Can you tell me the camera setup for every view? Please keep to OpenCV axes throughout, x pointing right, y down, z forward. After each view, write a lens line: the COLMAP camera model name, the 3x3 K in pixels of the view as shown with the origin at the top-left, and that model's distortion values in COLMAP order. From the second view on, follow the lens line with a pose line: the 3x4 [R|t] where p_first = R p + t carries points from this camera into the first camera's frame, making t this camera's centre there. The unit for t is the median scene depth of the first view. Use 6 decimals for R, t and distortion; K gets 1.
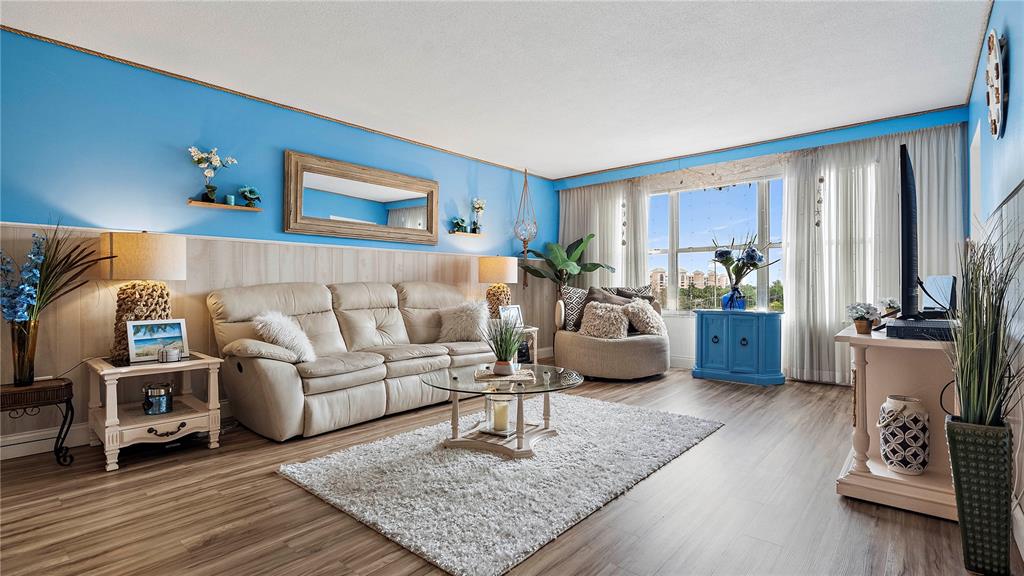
lens RADIAL K [[474.2, 0, 503.4], [0, 474.2, 297.9], [0, 0, 1]] dist [-0.008268, 0.003590]
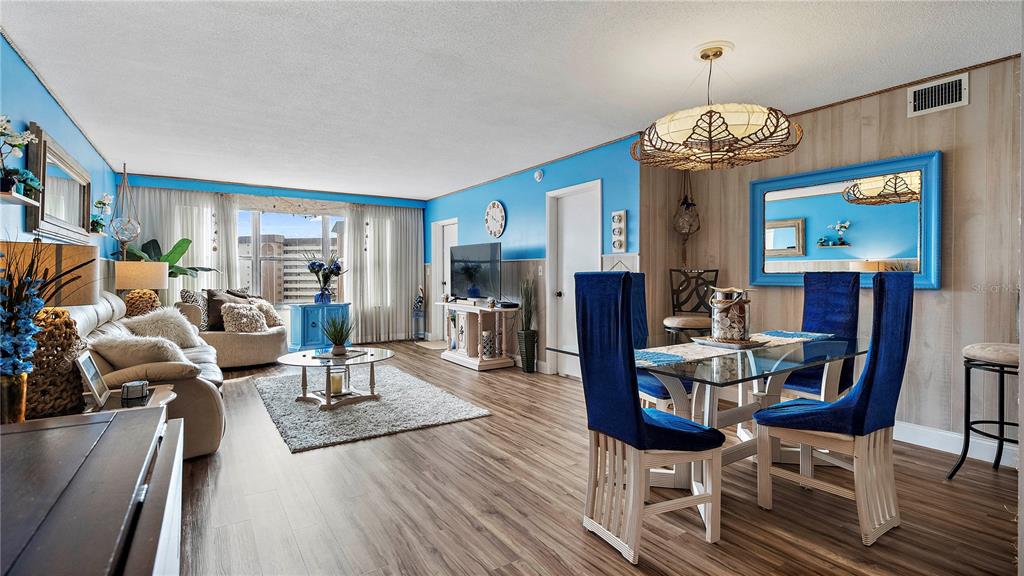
lens RADIAL K [[474.2, 0, 516.3], [0, 474.2, 278.0], [0, 0, 1]] dist [-0.008268, 0.003590]
pose [[0.248476, -0.005093, 0.968625, -0.790519], [0.020815, 0.999783, -0.000083, -0.040663], [-0.968414, 0.020183, 0.248528, 0.054728]]
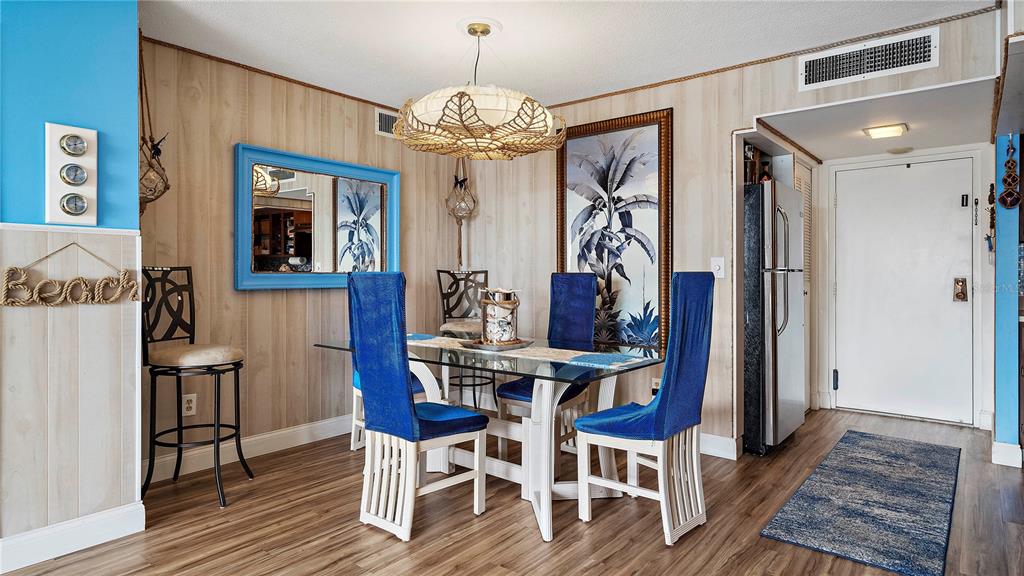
lens RADIAL K [[578.7, 0, 519.8], [0, 578.7, 275.4], [0, 0, 1]] dist [0.003431, 0.001911]
pose [[-0.998921, 0.002070, -0.046397, -0.183895], [0.001079, 0.999771, 0.021374, -0.052851], [0.046431, 0.021301, -0.998694, 0.607723]]
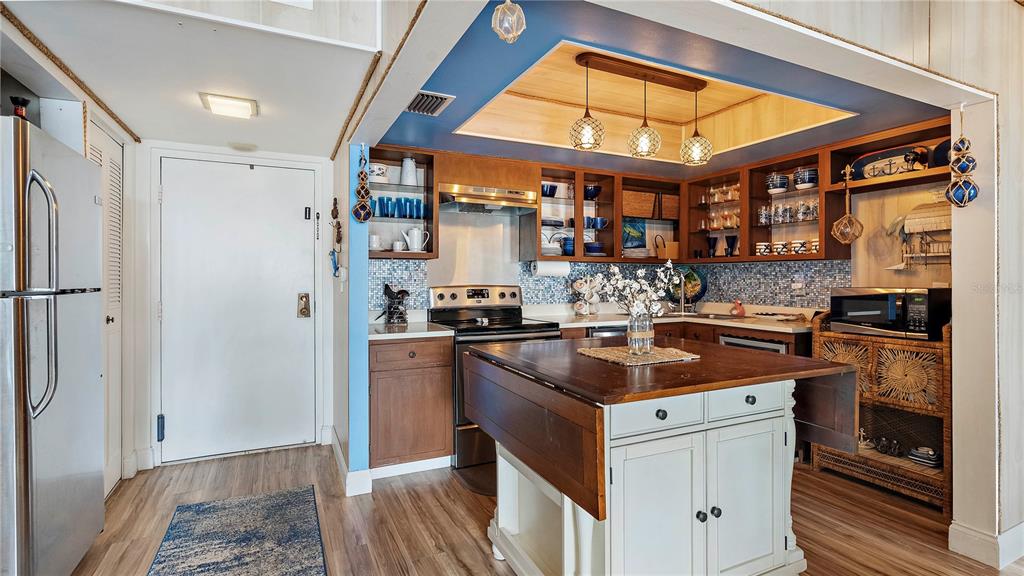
lens RADIAL K [[474.2, 0, 529.6], [0, 474.2, 279.8], [0, 0, 1]] dist [-0.008268, 0.003590]
pose [[-0.363474, 0.002827, -0.931600, -0.378237], [-0.016985, 0.999809, 0.009660, -0.061678], [0.931450, 0.019334, -0.363357, 0.302809]]
